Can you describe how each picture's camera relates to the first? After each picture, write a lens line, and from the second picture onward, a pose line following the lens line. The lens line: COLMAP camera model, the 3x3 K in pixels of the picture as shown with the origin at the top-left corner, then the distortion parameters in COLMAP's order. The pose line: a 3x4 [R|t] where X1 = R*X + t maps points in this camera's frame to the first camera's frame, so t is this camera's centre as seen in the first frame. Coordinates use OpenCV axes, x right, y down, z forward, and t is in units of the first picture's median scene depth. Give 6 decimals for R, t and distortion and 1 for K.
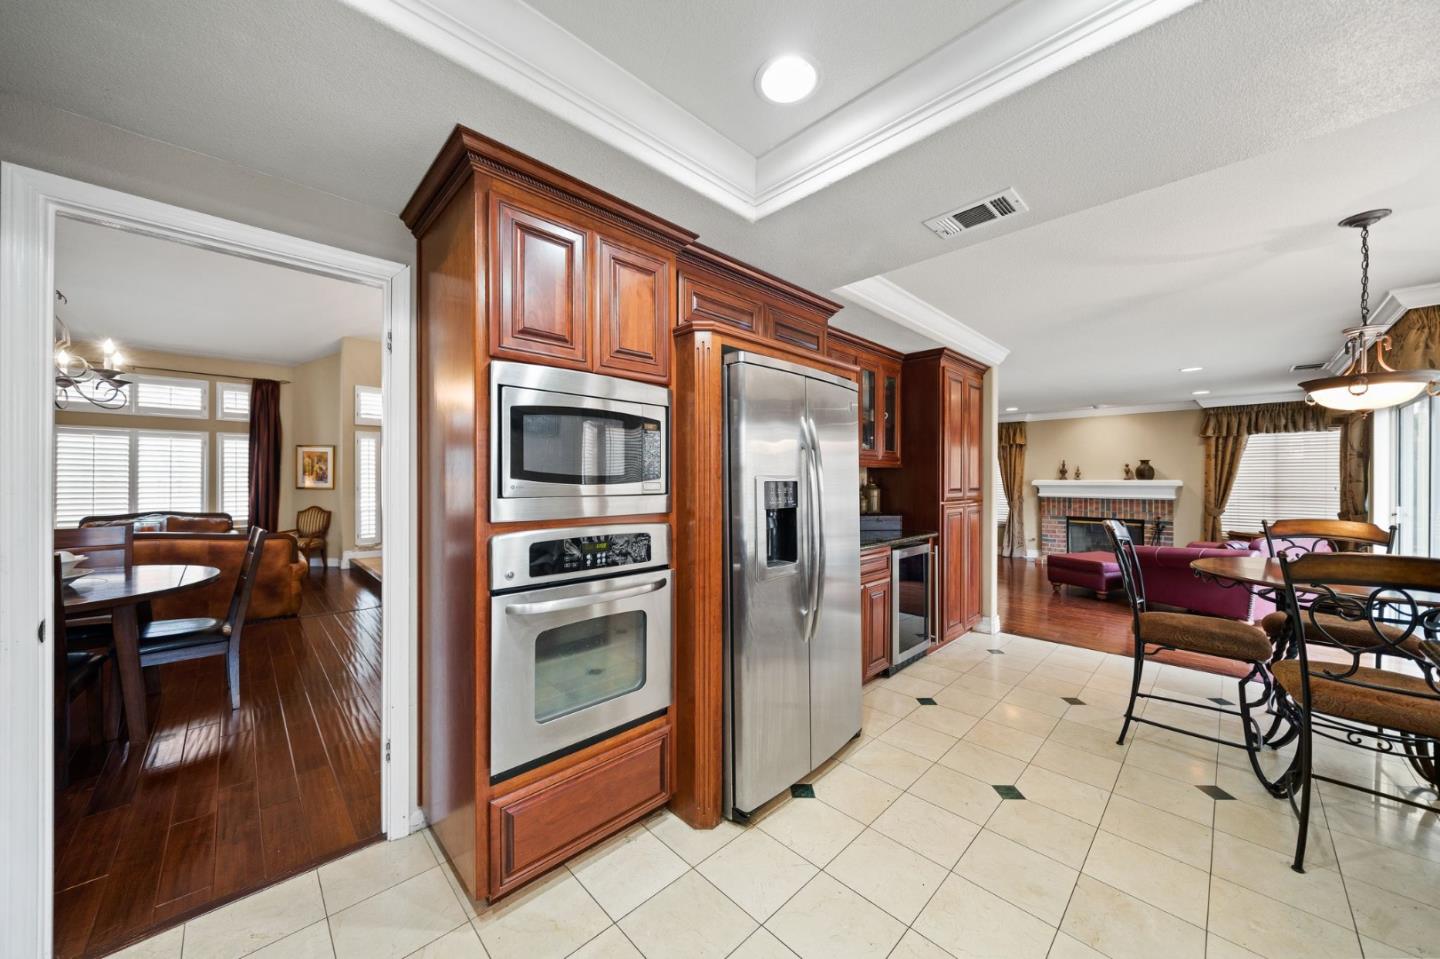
lens RADIAL K [[506.0, 0, 720.8], [0, 506.0, 481.1], [0, 0, 1]] dist [-0.005269, 0.000149]
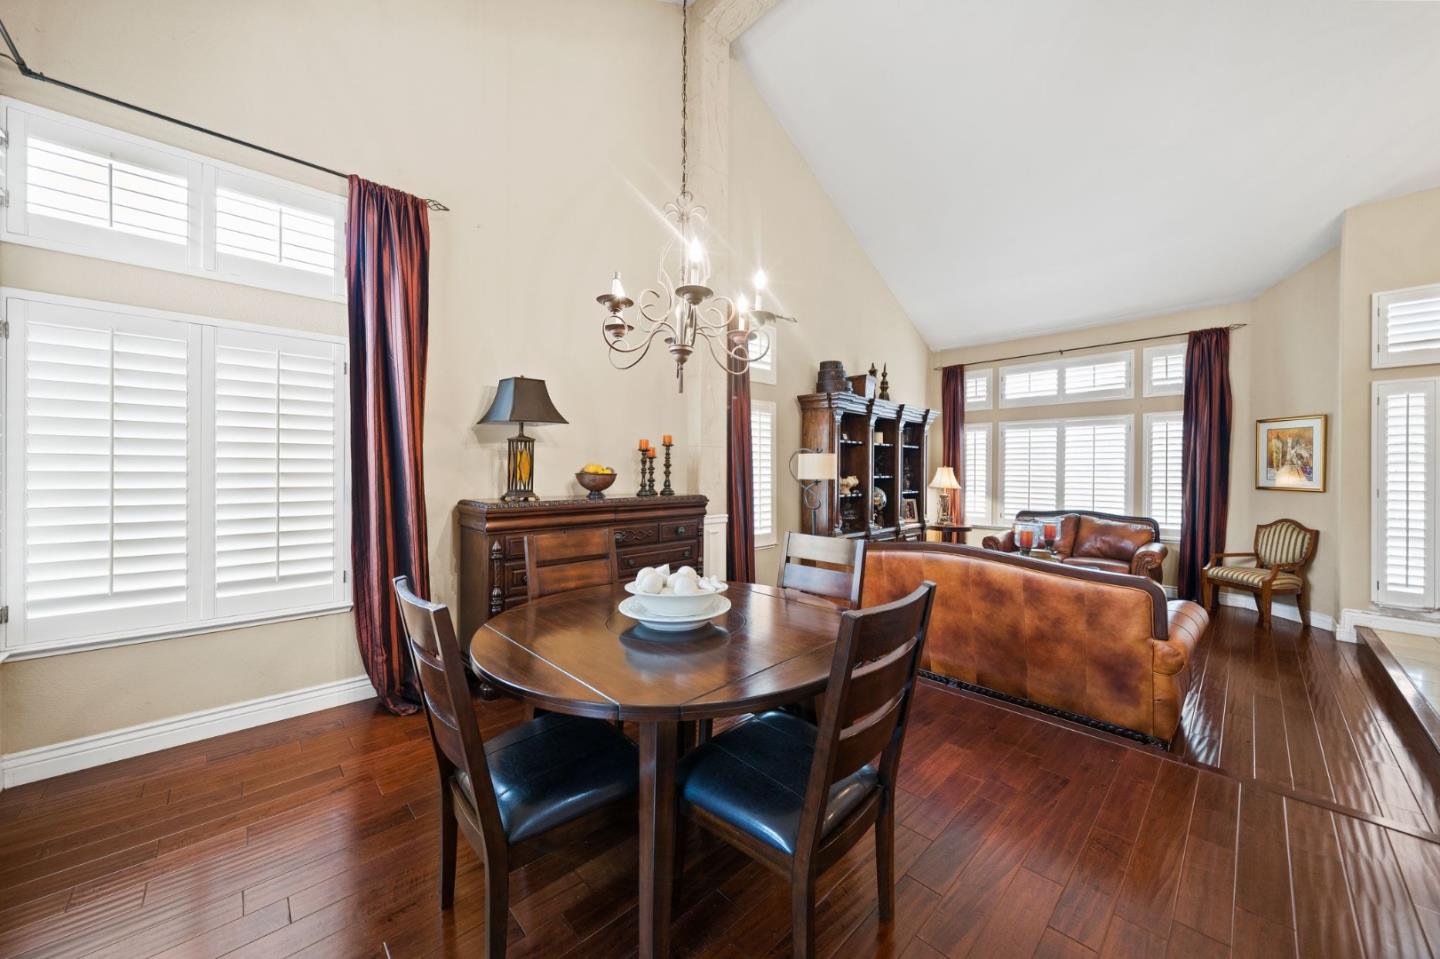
lens RADIAL K [[506.0, 0, 724.9], [0, 506.0, 476.1], [0, 0, 1]] dist [-0.005269, 0.000149]
pose [[-0.009178, 0.006011, -0.999940, -0.215258], [-0.007889, 0.999950, 0.006084, 0.000179], [0.999927, 0.007944, -0.009130, 0.359506]]
